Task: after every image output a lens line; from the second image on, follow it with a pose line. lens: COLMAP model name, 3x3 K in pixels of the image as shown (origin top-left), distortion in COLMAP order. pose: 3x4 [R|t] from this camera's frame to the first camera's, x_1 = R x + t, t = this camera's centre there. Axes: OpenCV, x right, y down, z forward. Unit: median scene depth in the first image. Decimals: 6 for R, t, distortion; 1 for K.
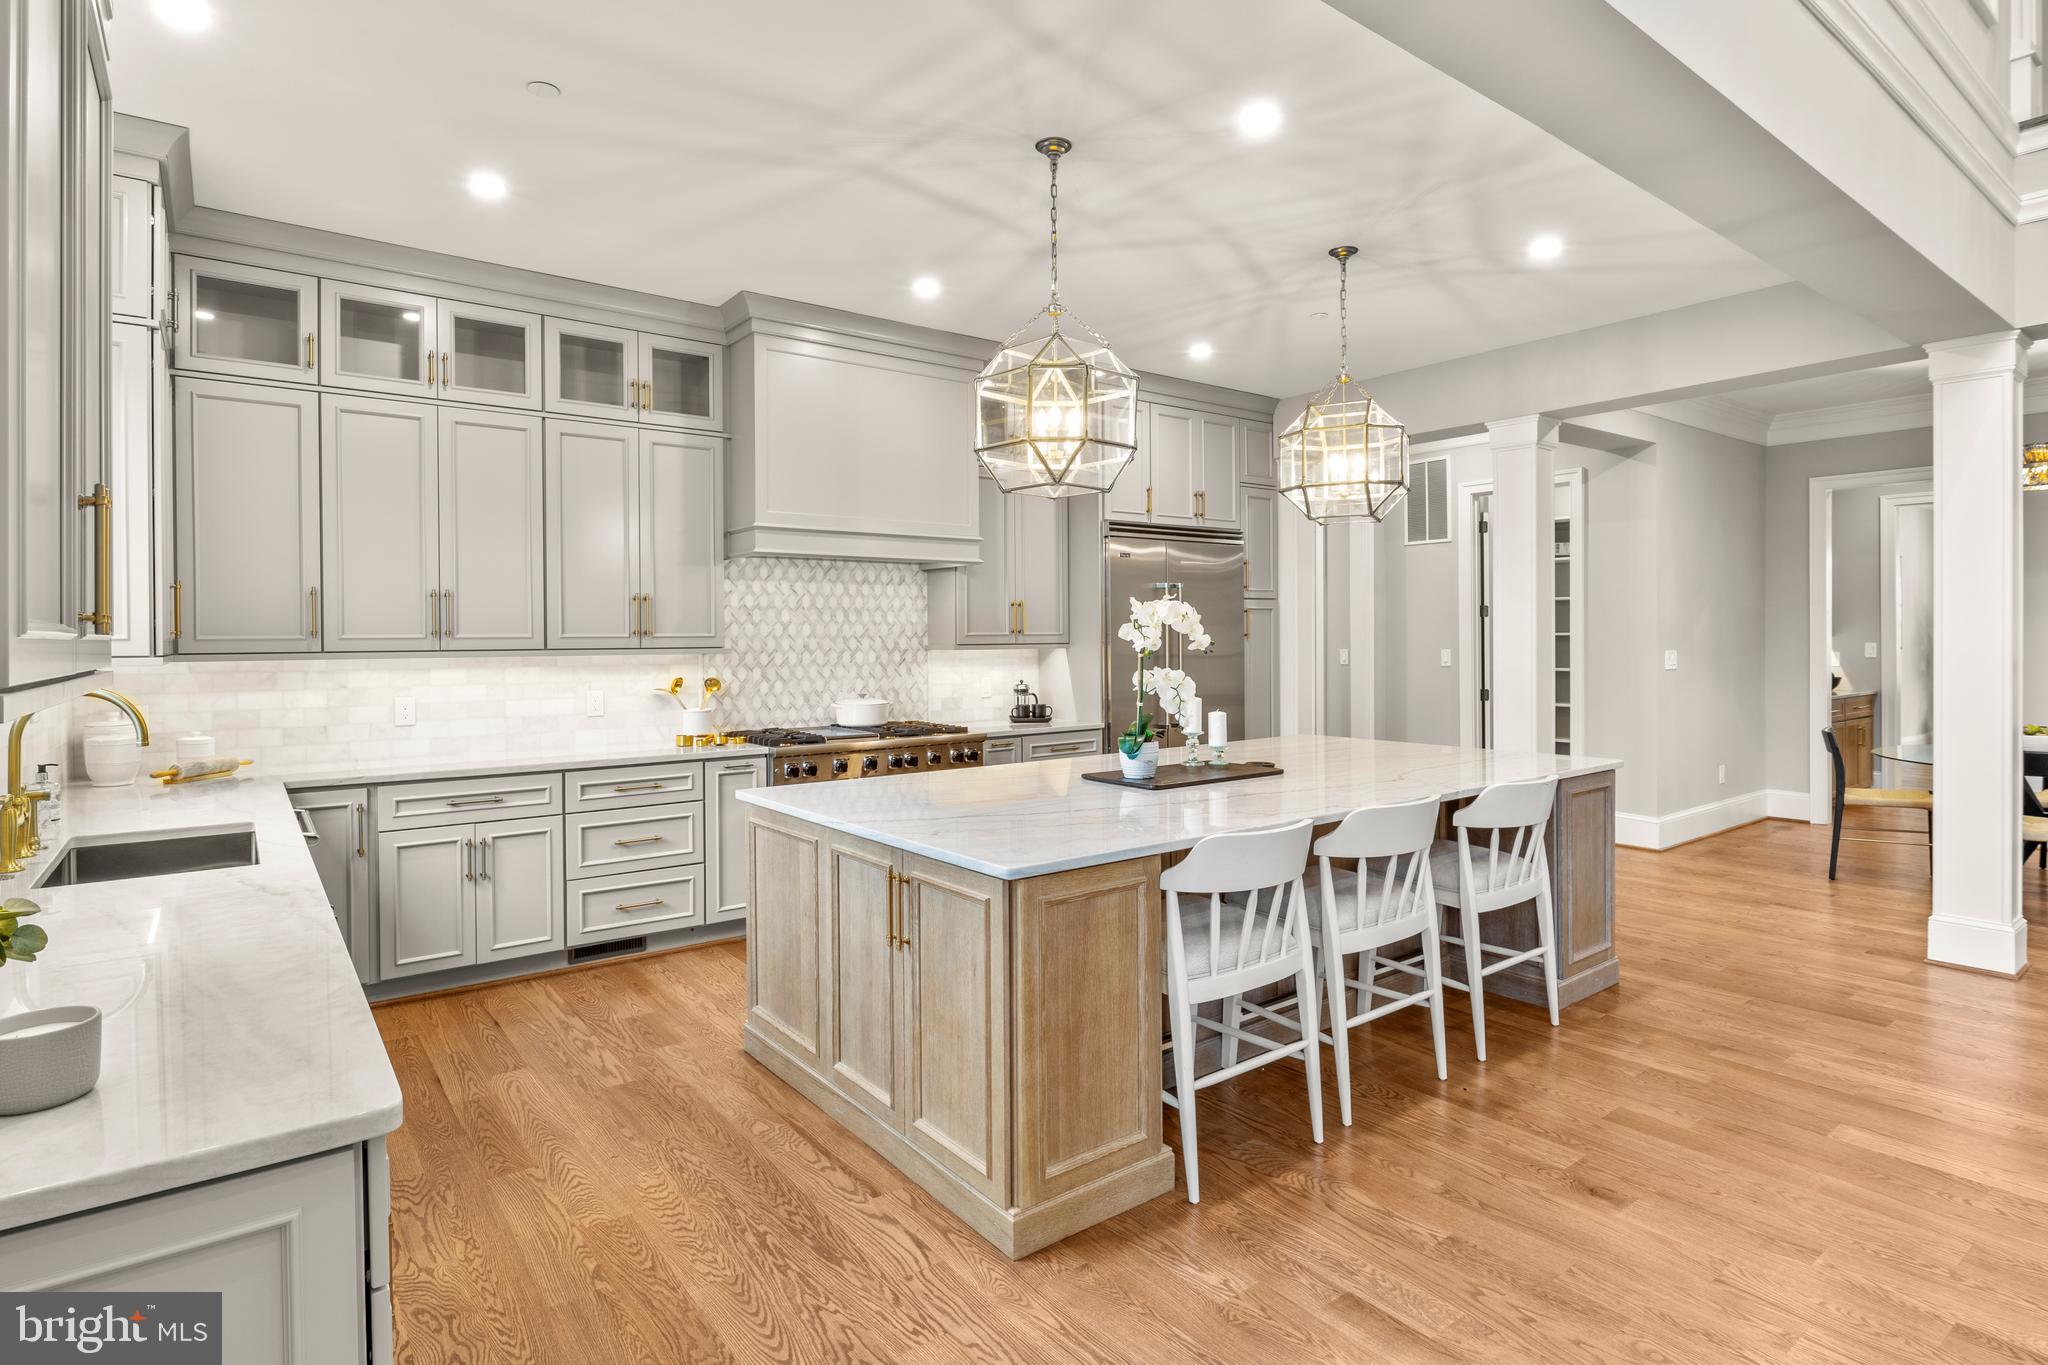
lens RADIAL K [[1042.7, 0, 1021.7], [0, 1042.7, 645.6], [0, 0, 1]] dist [-0.005953, -0.000388]
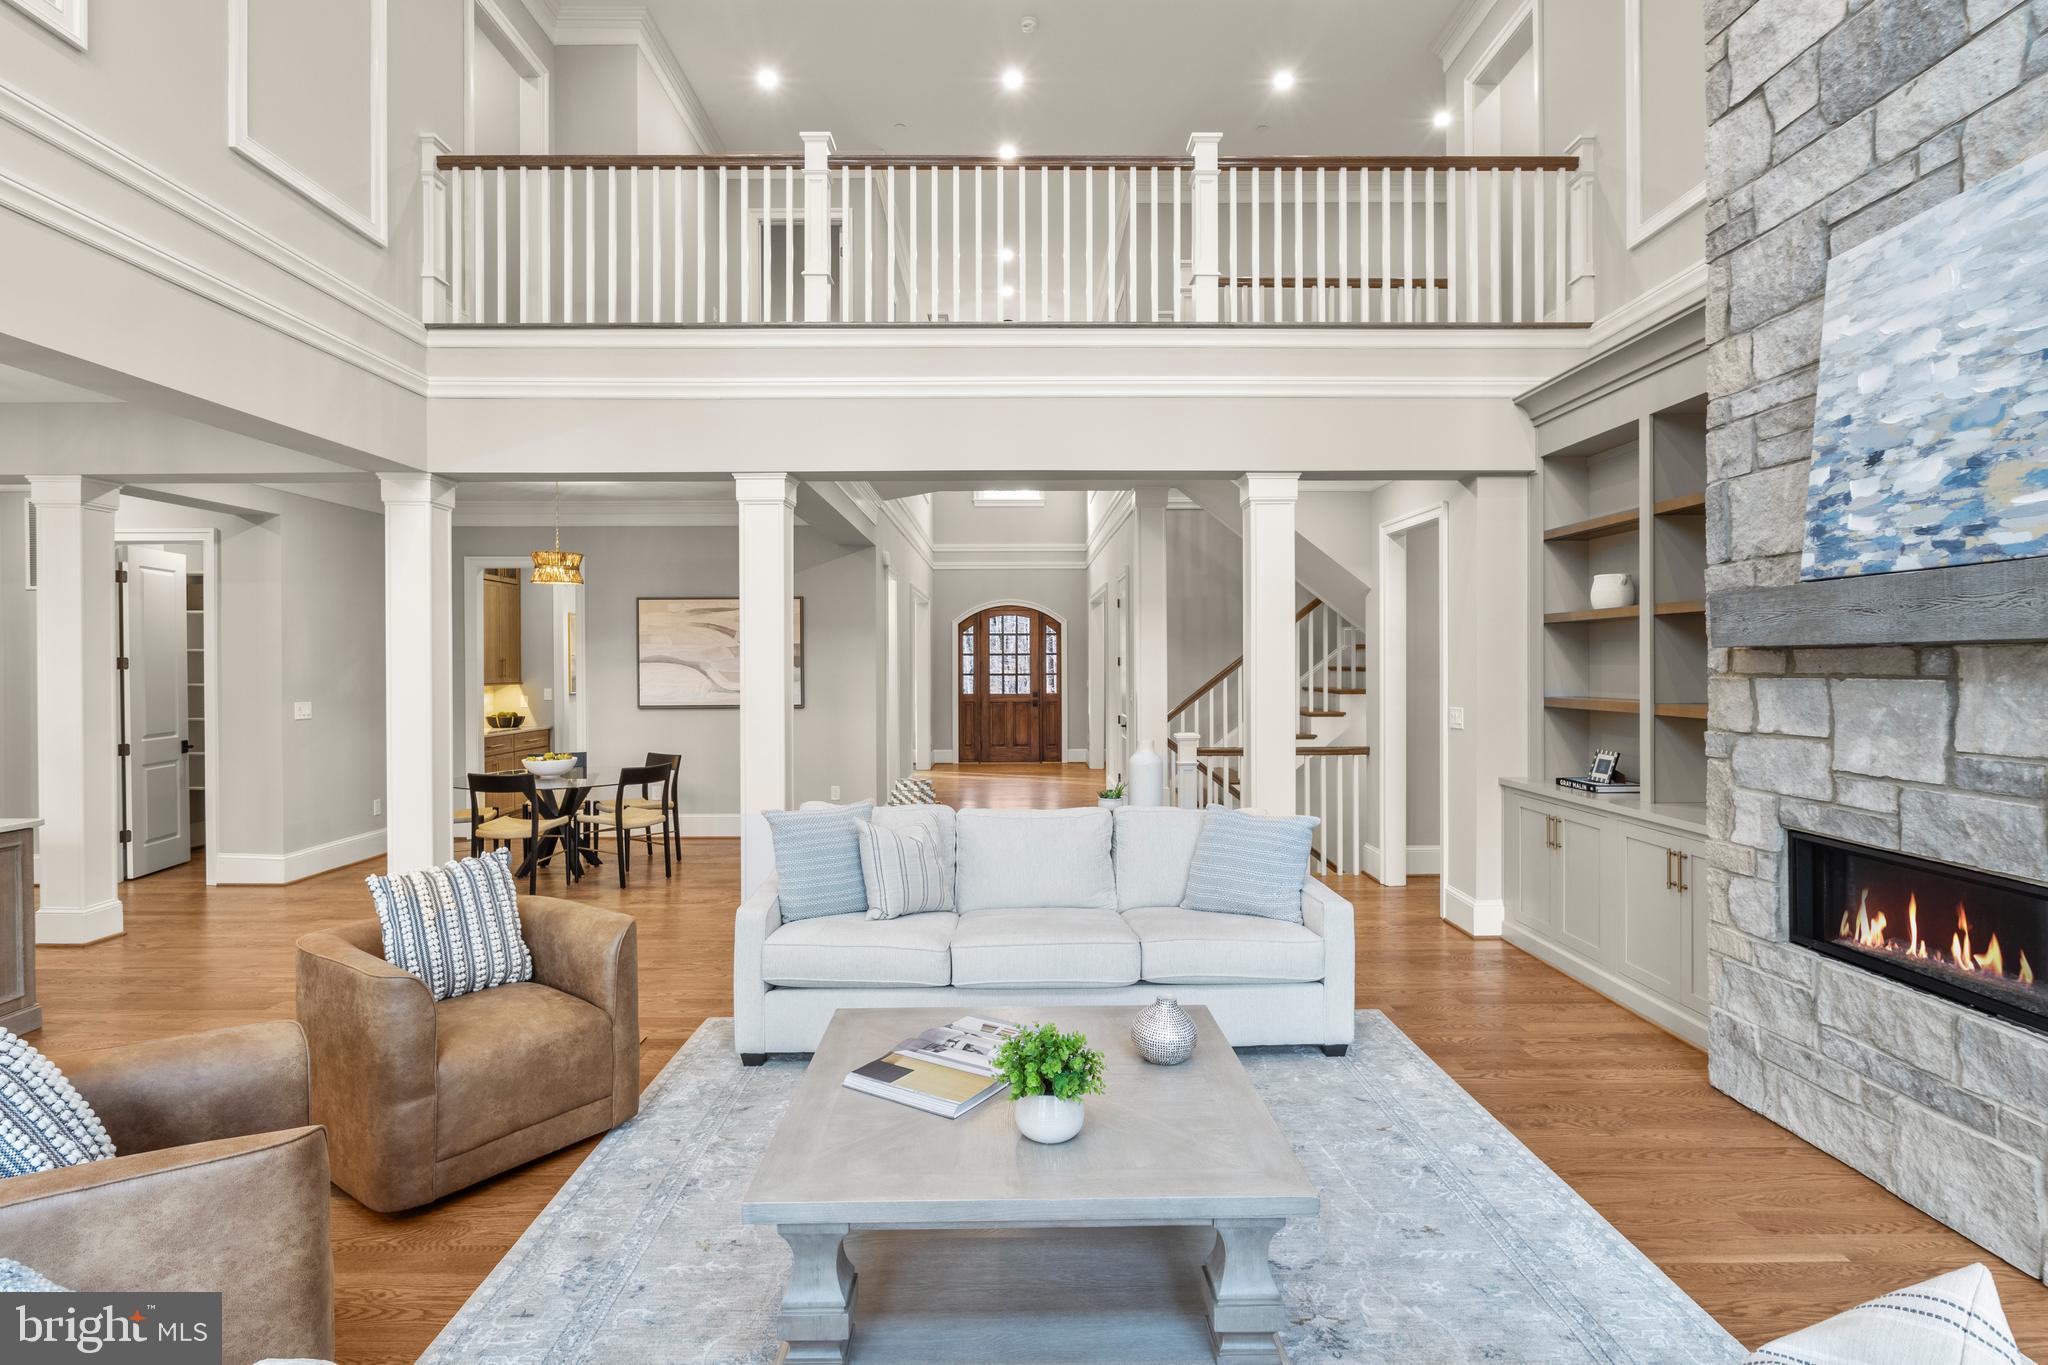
lens RADIAL K [[1018.9, 0, 1024.0], [0, 1018.9, 682.5], [0, 0, 1]] dist [-0.008486, -0.001491]
pose [[0.592607, -0.008772, 0.805444, 0.253020], [0.004423, 0.999961, 0.007636, -0.026324], [-0.805480, -0.000962, 0.592622, -0.319759]]
